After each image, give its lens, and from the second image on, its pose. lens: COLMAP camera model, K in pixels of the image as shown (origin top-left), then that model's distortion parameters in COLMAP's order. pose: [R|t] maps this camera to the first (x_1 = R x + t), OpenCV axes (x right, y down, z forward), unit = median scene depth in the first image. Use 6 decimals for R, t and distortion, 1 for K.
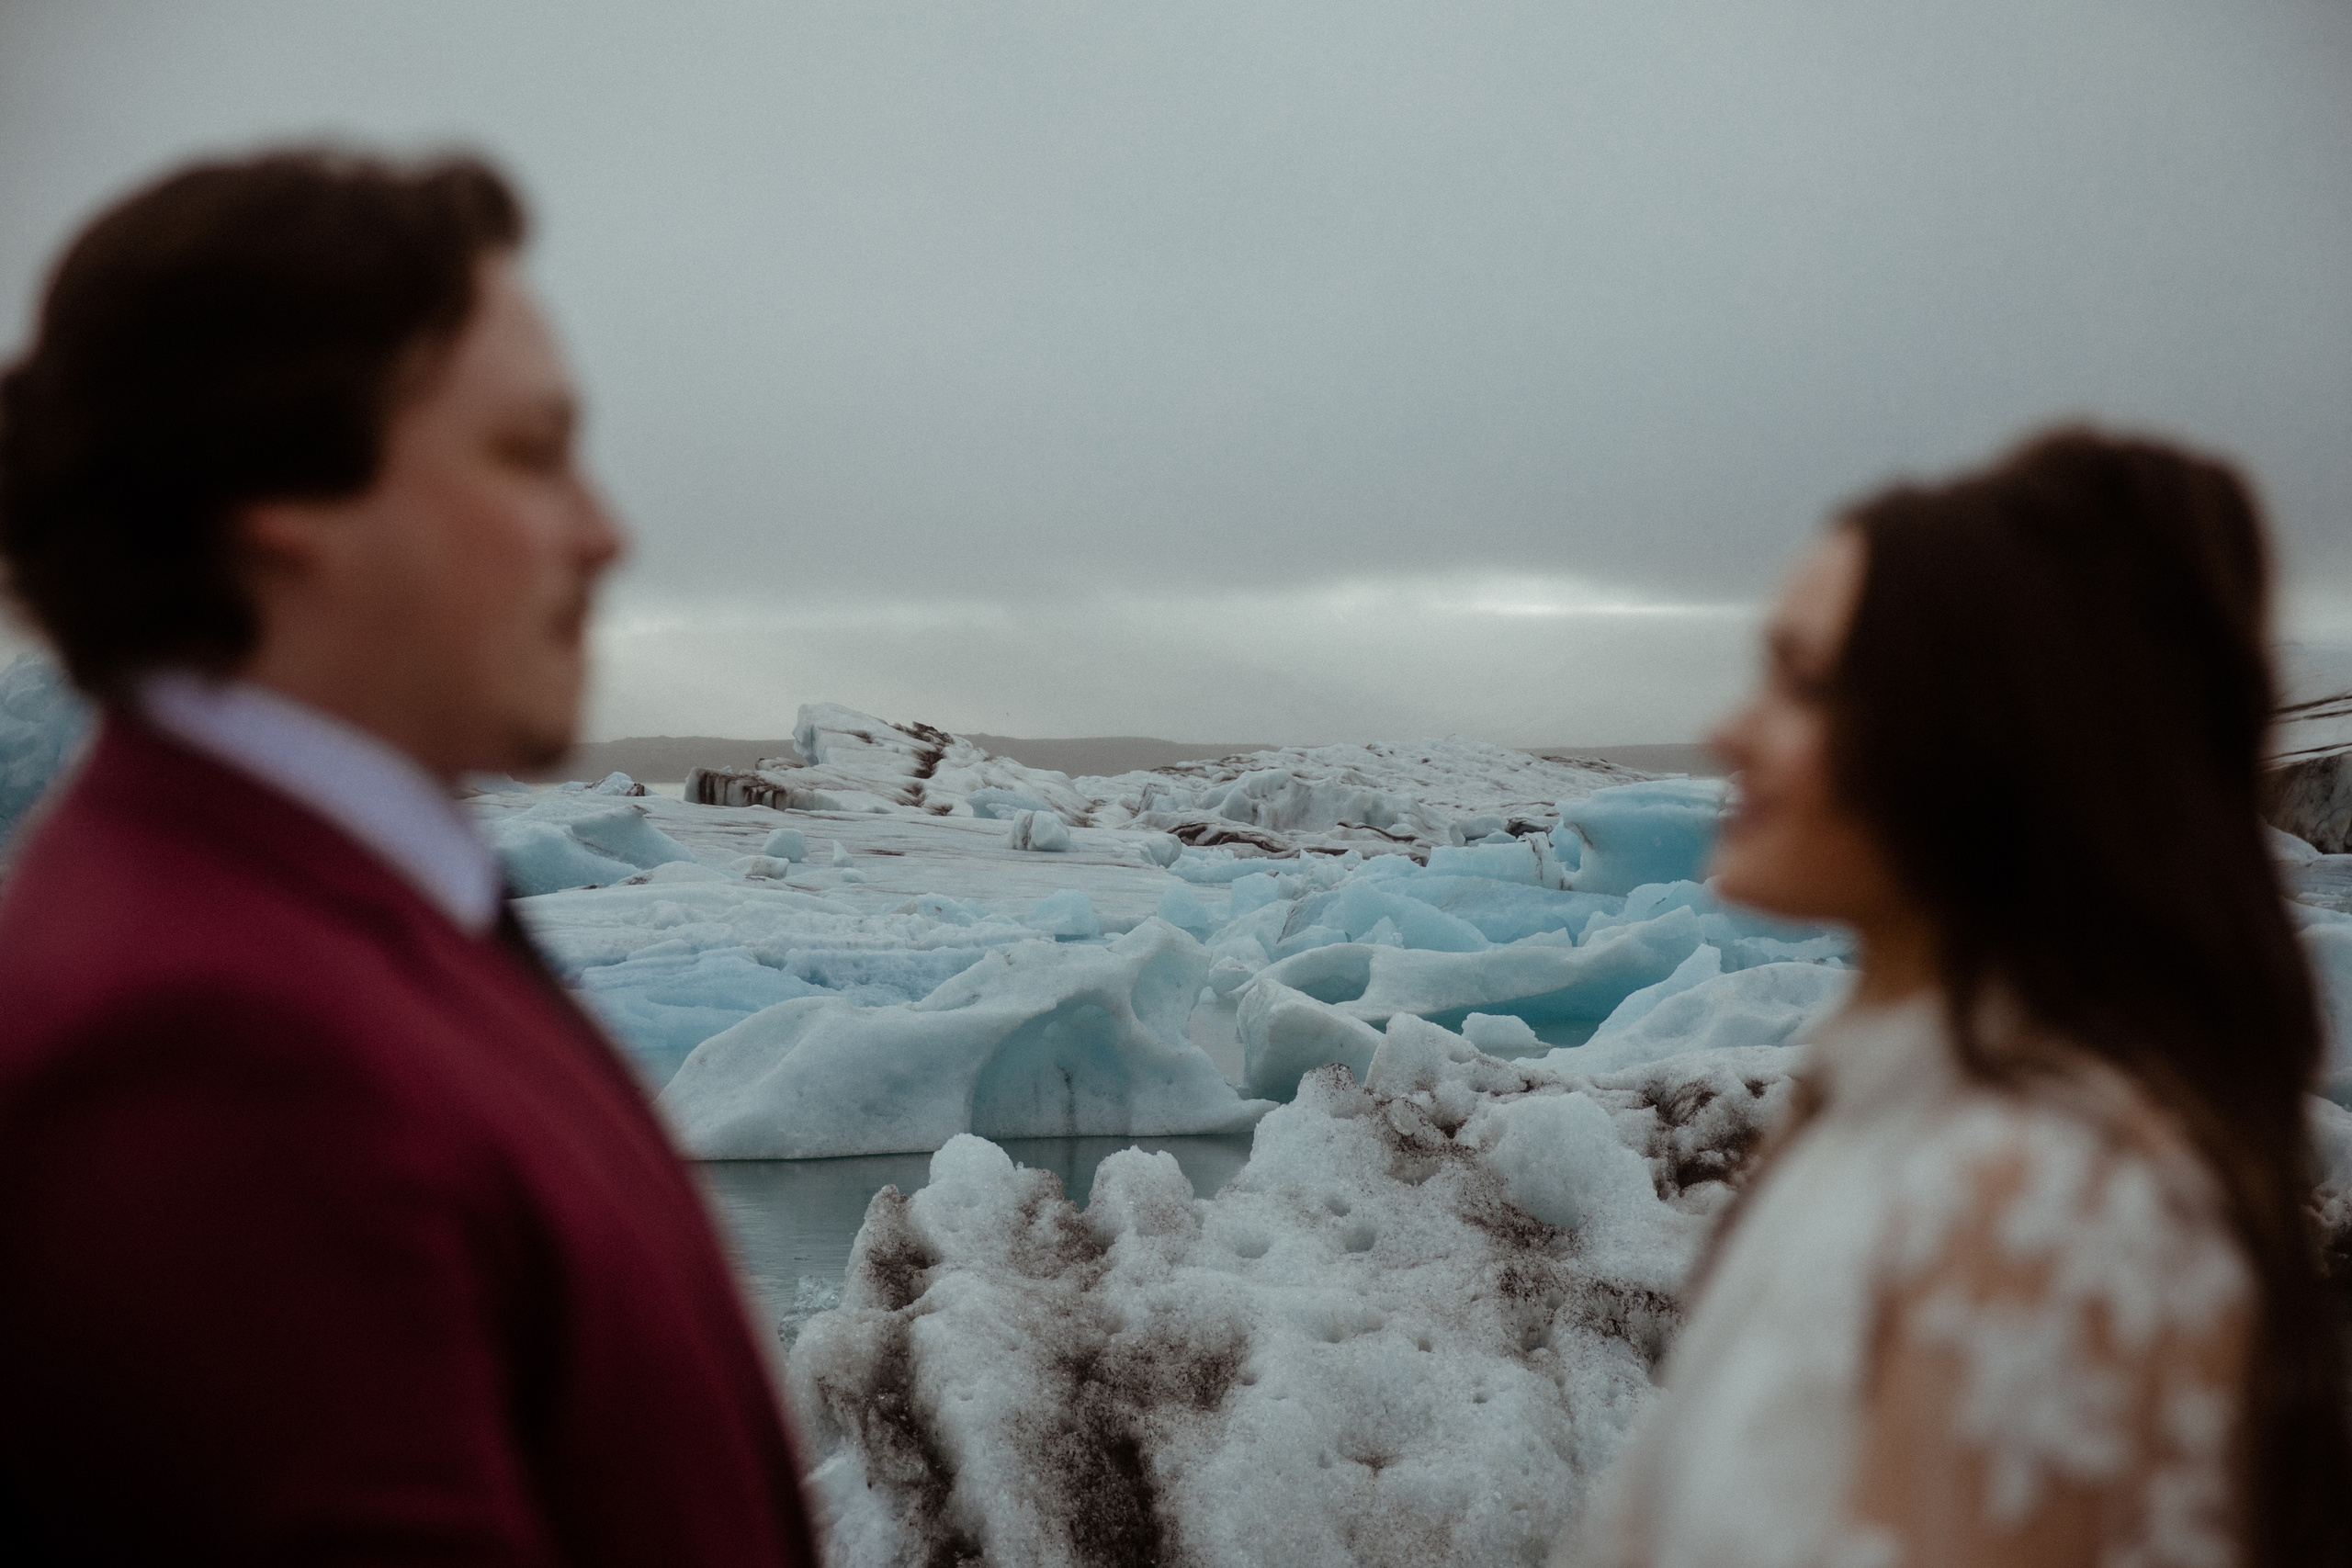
lens RADIAL K [[3766.1, 0, 1185.5], [0, 3766.1, 766.1], [0, 0, 1]] dist [0.009741, 0.000000]
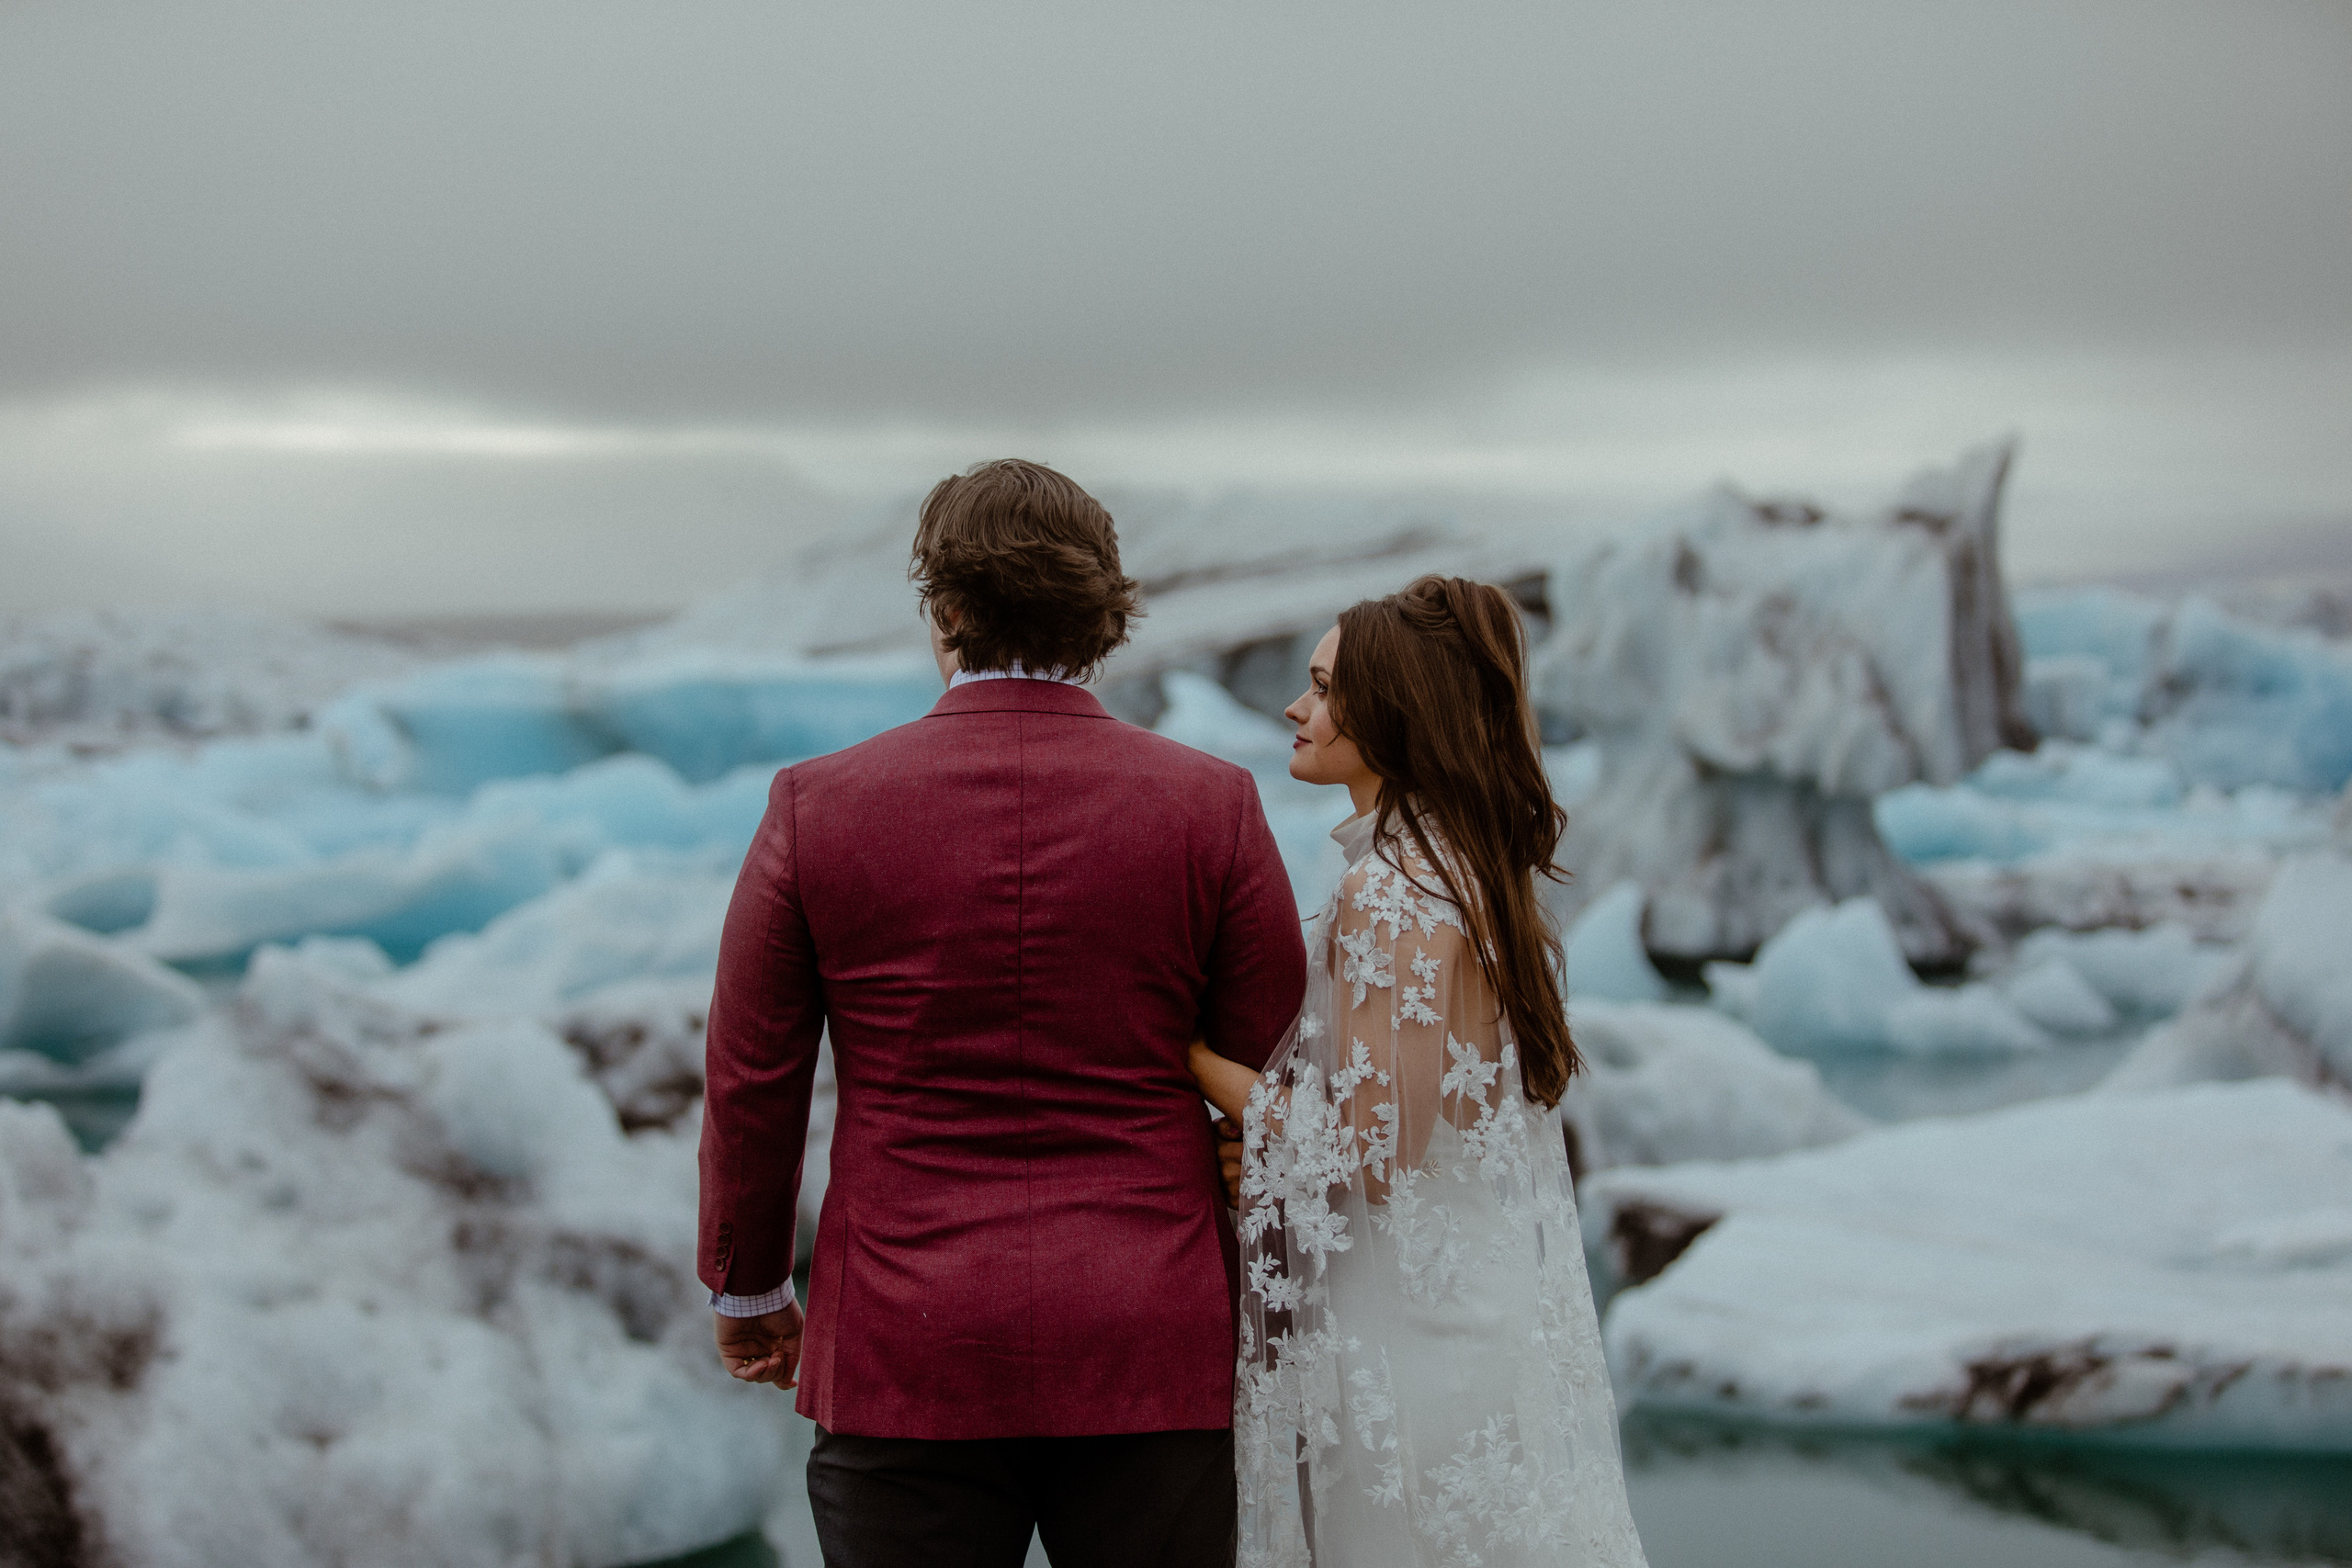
lens RADIAL K [[4805.9, 0, 1122.9], [0, 4805.9, 781.4], [0, 0, 1]] dist [-0.062668, 0.000000]
pose [[0.968377, -0.012725, 0.249167, -0.042120], [0.005183, 0.999509, 0.030903, -0.002784], [-0.249438, -0.028634, 0.967967, -0.117321]]
